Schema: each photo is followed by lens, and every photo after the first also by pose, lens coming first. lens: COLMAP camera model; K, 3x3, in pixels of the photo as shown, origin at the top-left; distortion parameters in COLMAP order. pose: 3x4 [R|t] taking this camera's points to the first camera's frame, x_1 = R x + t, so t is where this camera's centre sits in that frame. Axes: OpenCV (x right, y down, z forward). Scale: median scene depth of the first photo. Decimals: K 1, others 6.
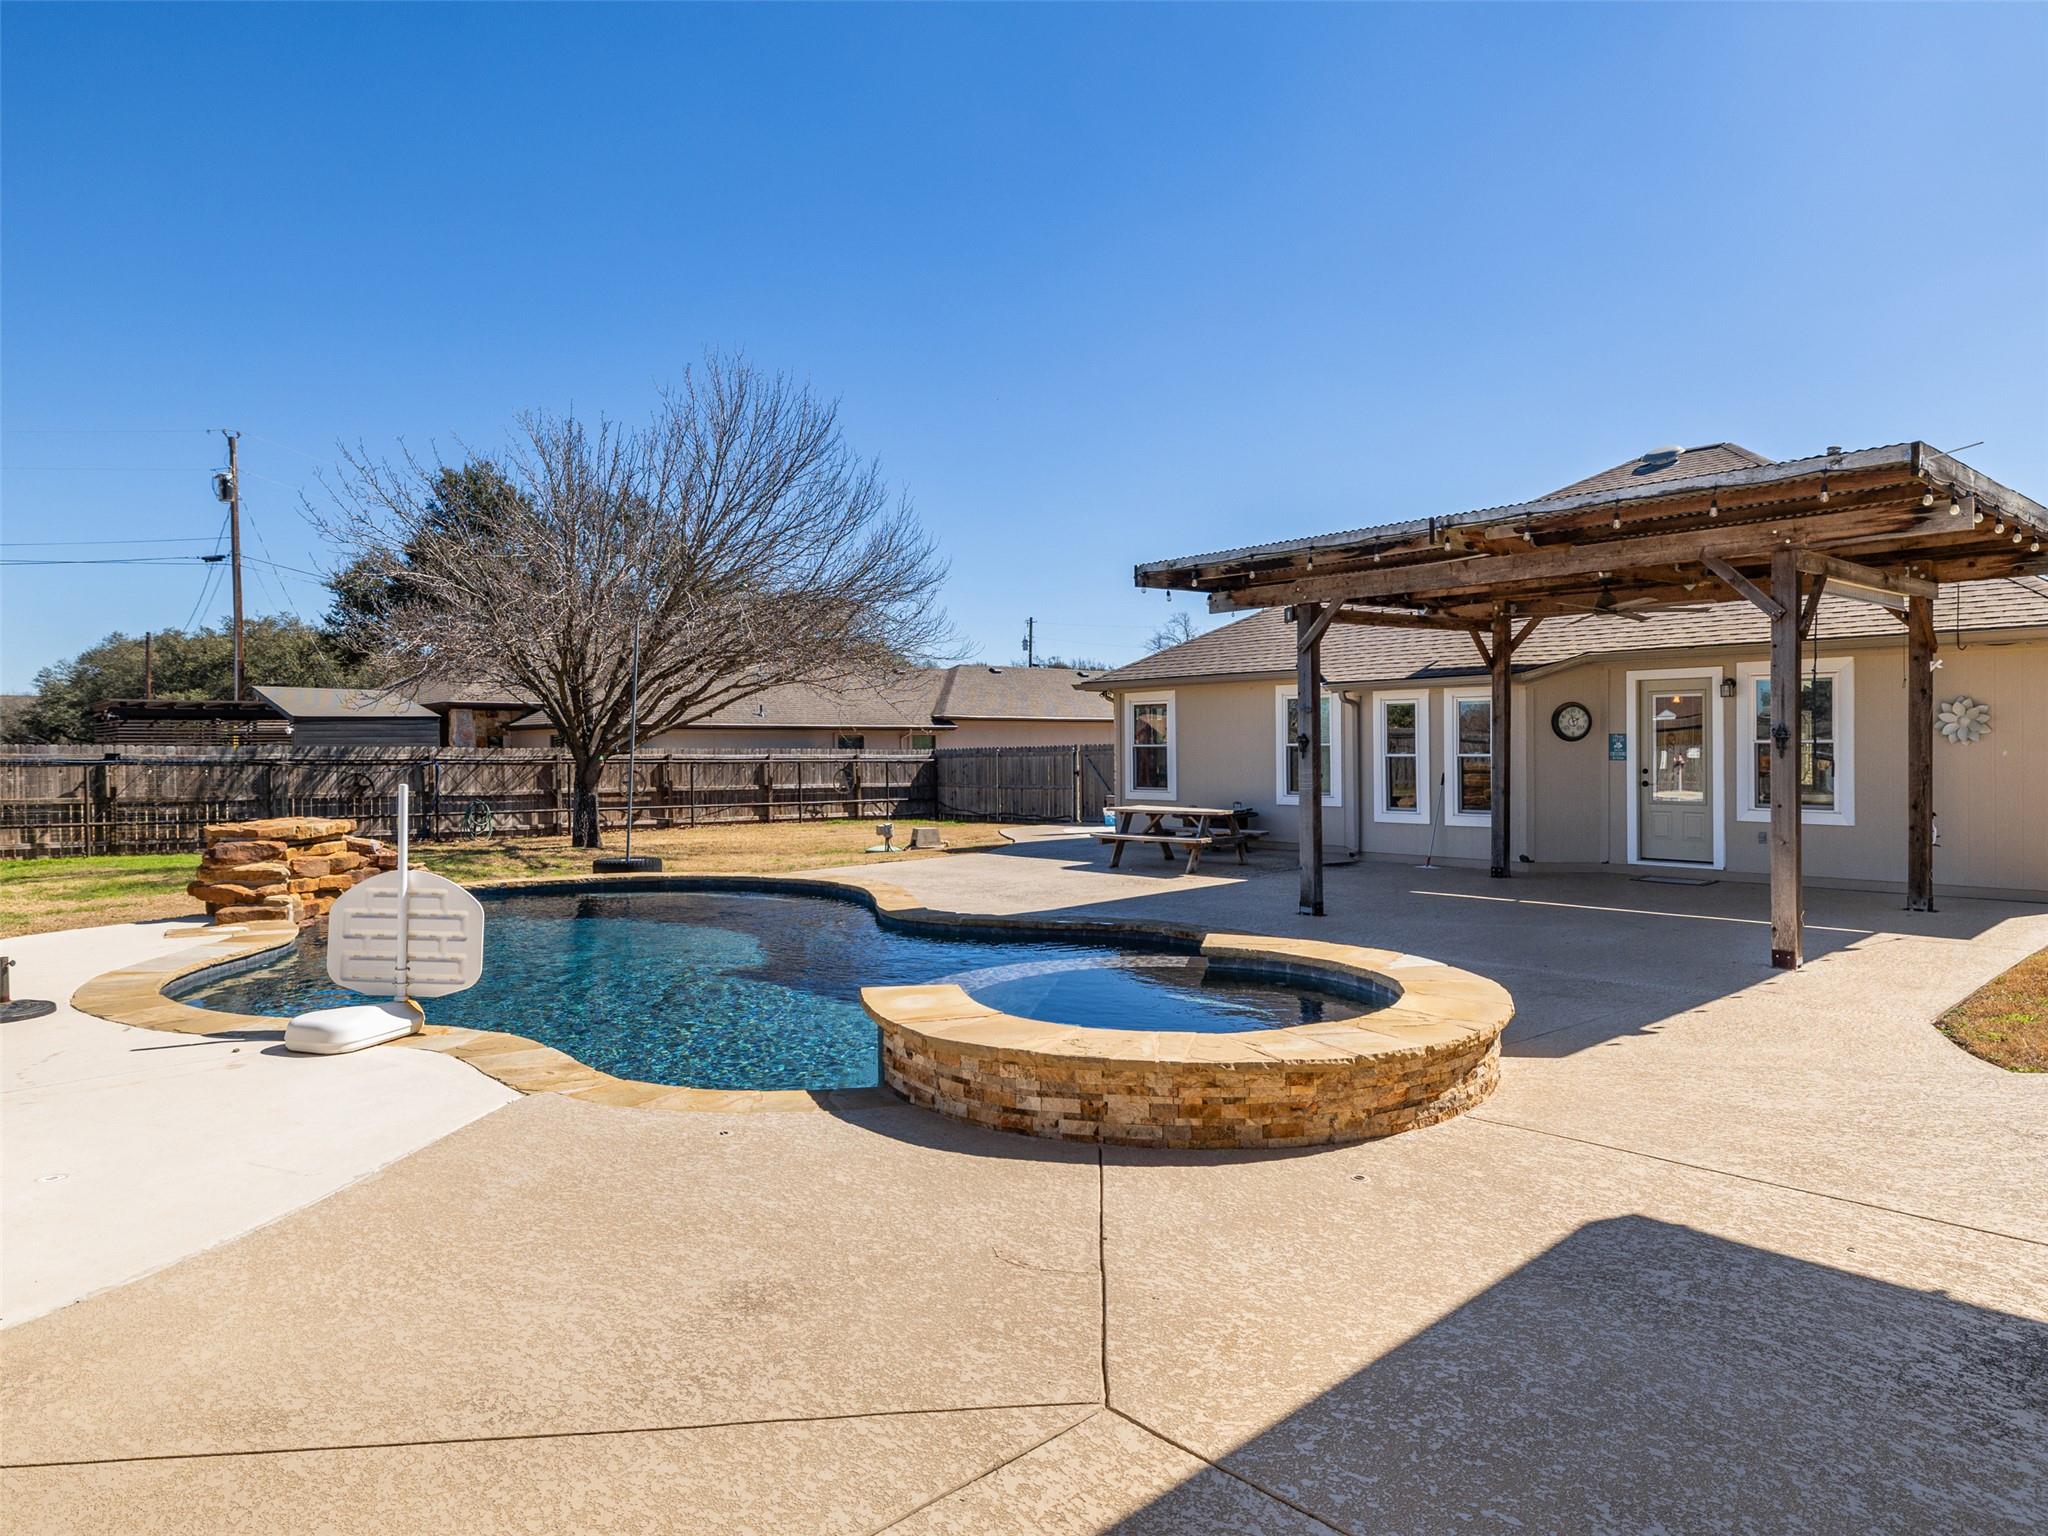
lens RADIAL K [[1221.7, 0, 1024.0], [0, 1221.7, 768.0], [0, 0, 1]] dist [-0.000746, -0.000561]
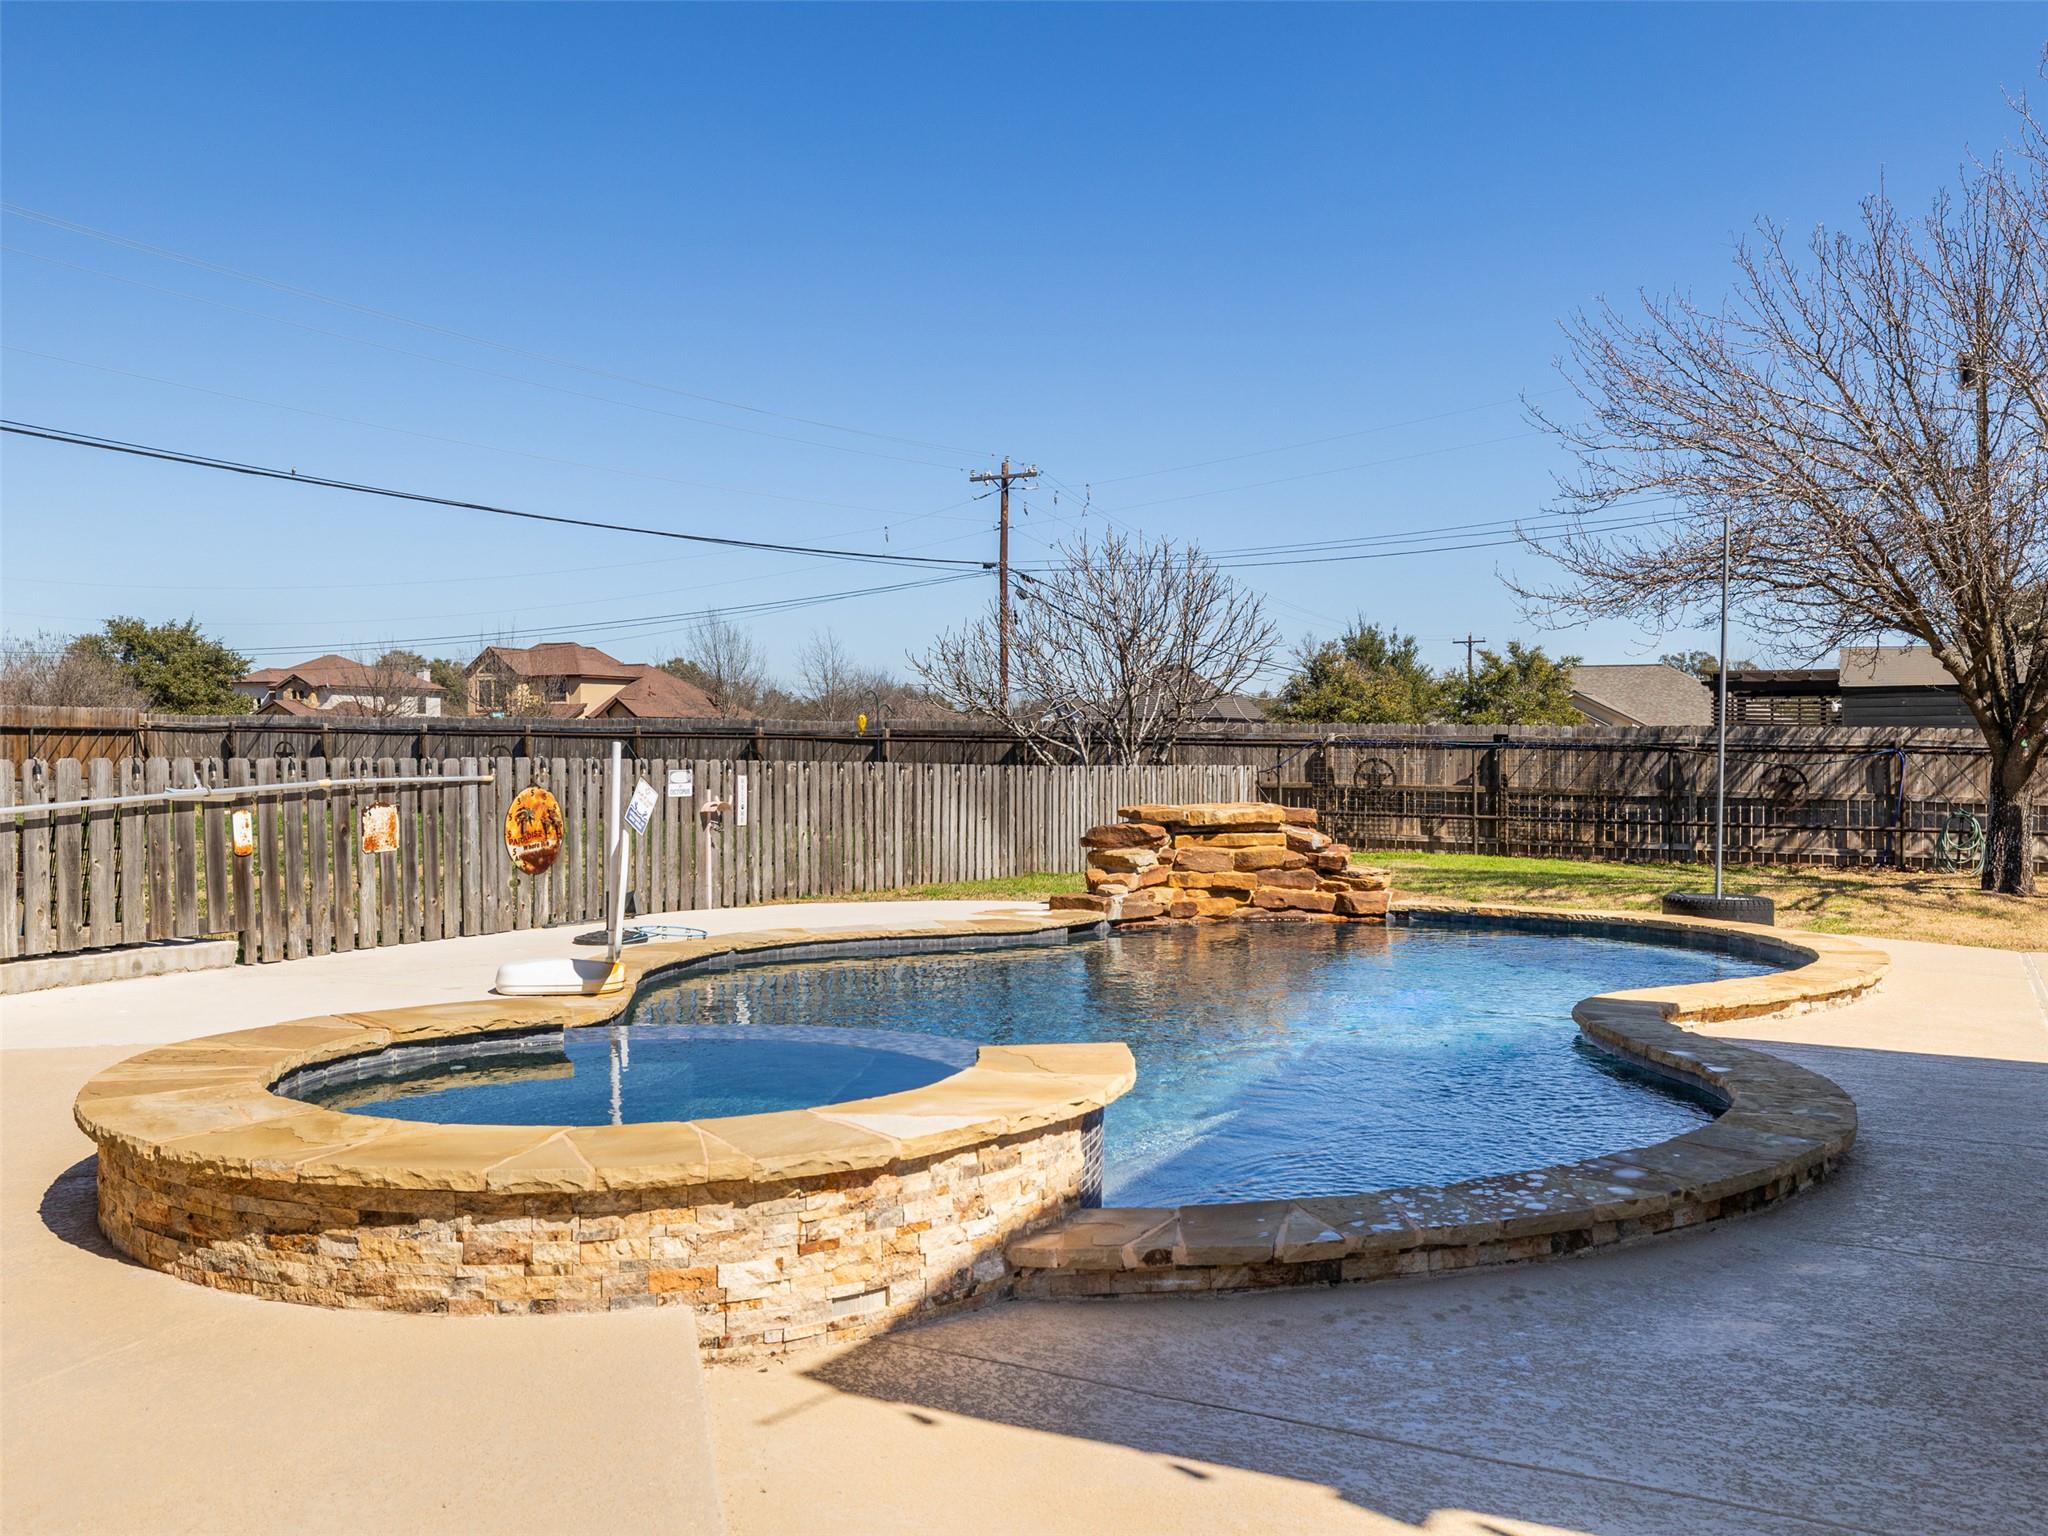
lens RADIAL K [[1806.9, 0, 1024.0], [0, 1806.9, 768.0], [0, 0, 1]] dist [0.000957, 0.000303]
pose [[0.382653, 0.018762, -0.923702, 0.277545], [-0.019749, 0.999731, 0.012125, 0.002745], [0.923681, 0.013603, 0.382921, 0.215412]]
